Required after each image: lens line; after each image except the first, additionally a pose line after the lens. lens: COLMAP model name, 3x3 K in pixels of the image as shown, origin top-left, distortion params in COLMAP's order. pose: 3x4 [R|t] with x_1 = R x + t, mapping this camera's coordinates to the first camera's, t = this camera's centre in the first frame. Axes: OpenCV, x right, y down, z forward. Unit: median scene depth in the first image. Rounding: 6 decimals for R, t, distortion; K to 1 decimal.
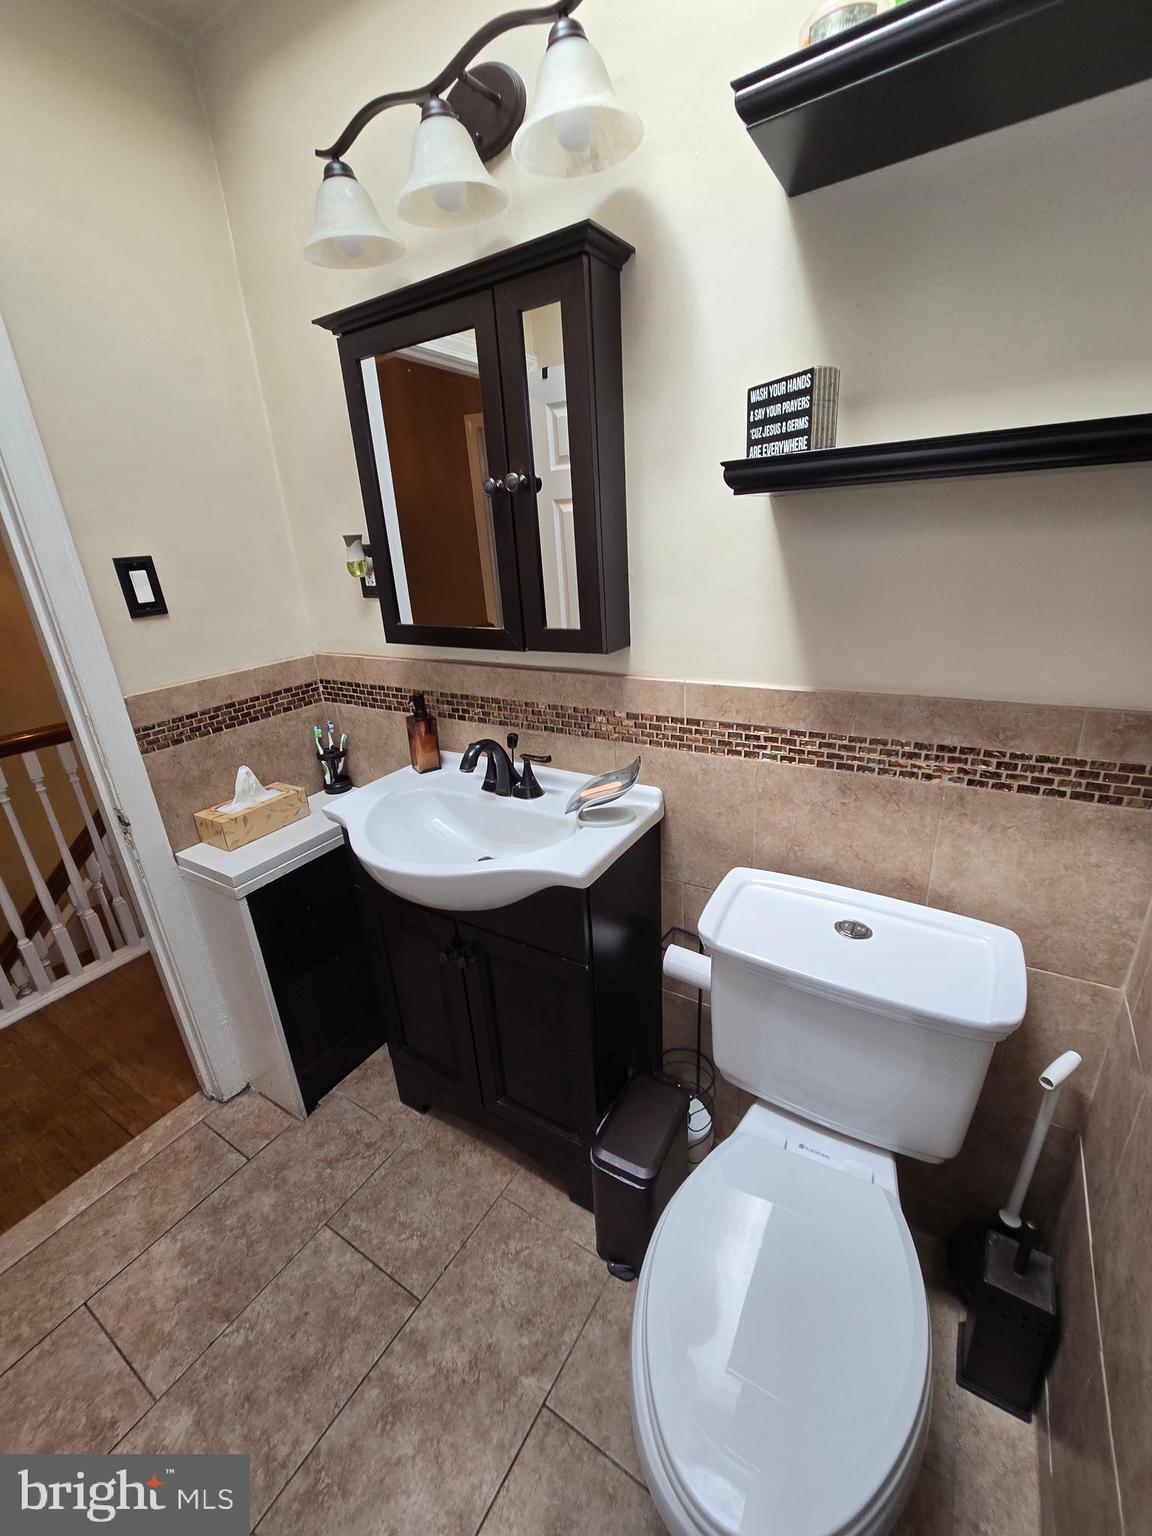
lens RADIAL K [[625.4, 0, 572.6], [0, 625.4, 766.6], [0, 0, 1]] dist [-0.005292, 0.000198]
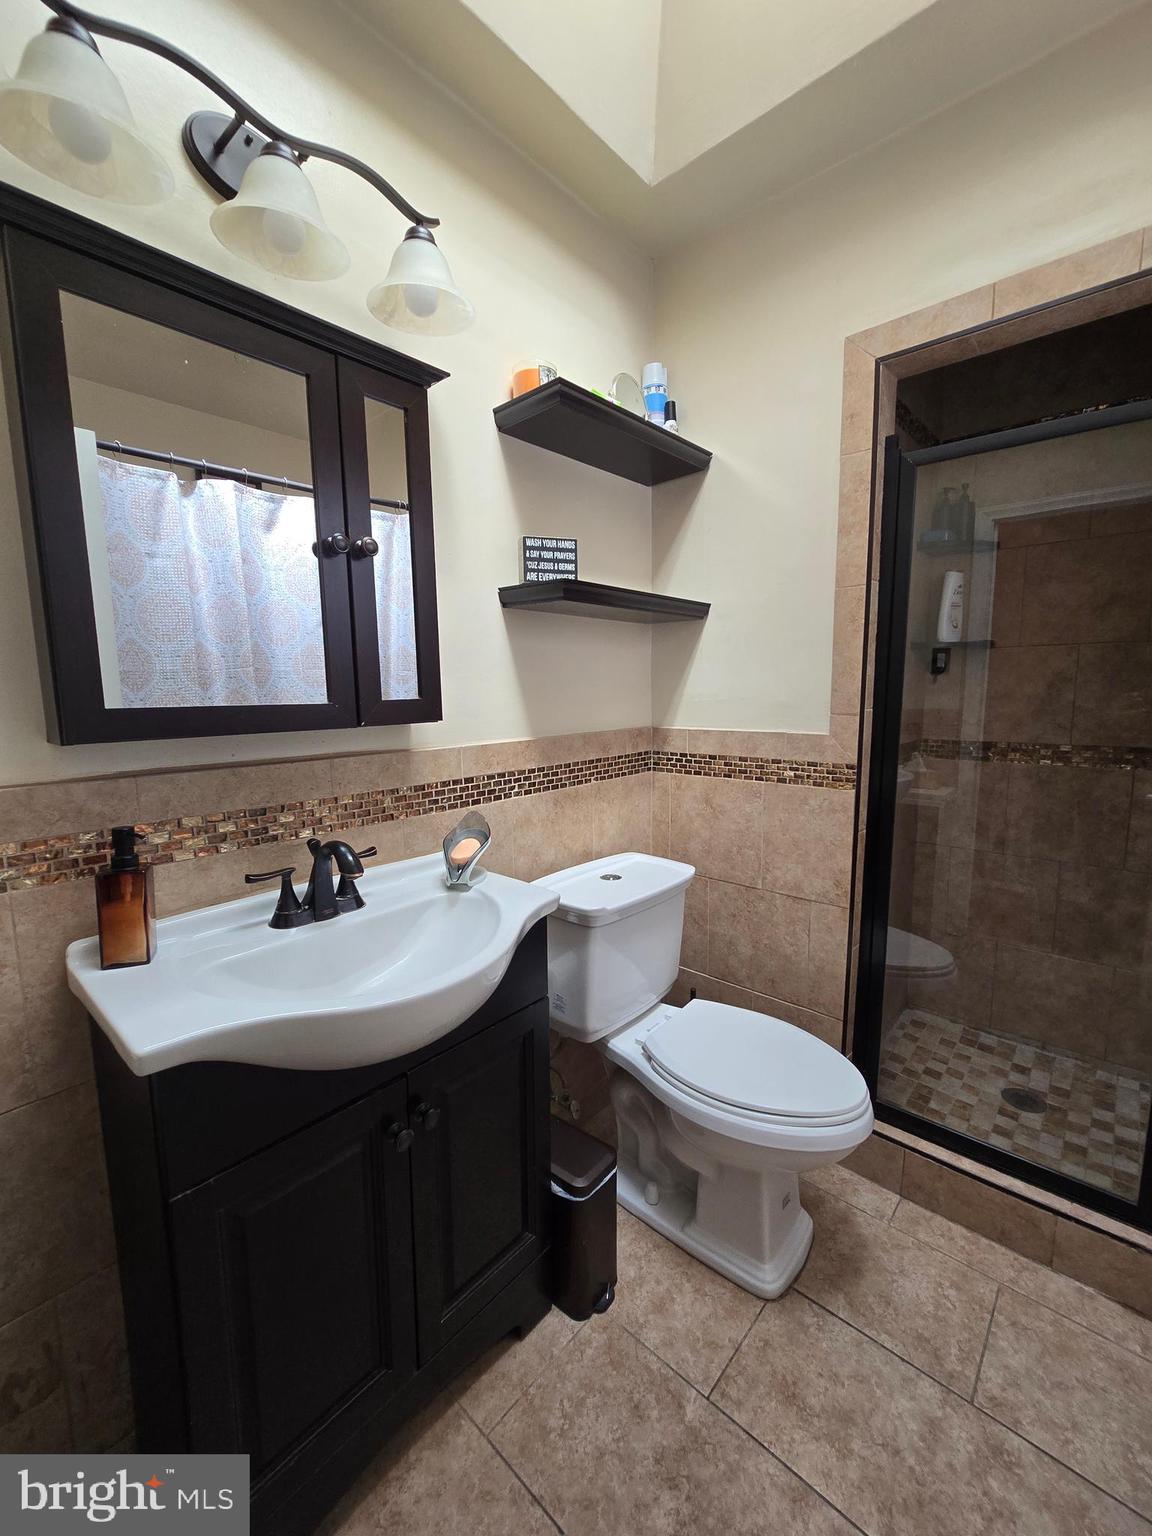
lens RADIAL K [[625.4, 0, 583.2], [0, 625.4, 767.7], [0, 0, 1]] dist [-0.005292, 0.000198]
pose [[0.157273, -0.067517, 0.985244, -0.950943], [0.345623, 0.938329, 0.009131, -0.031123], [-0.925100, 0.339087, 0.170909, 0.614909]]
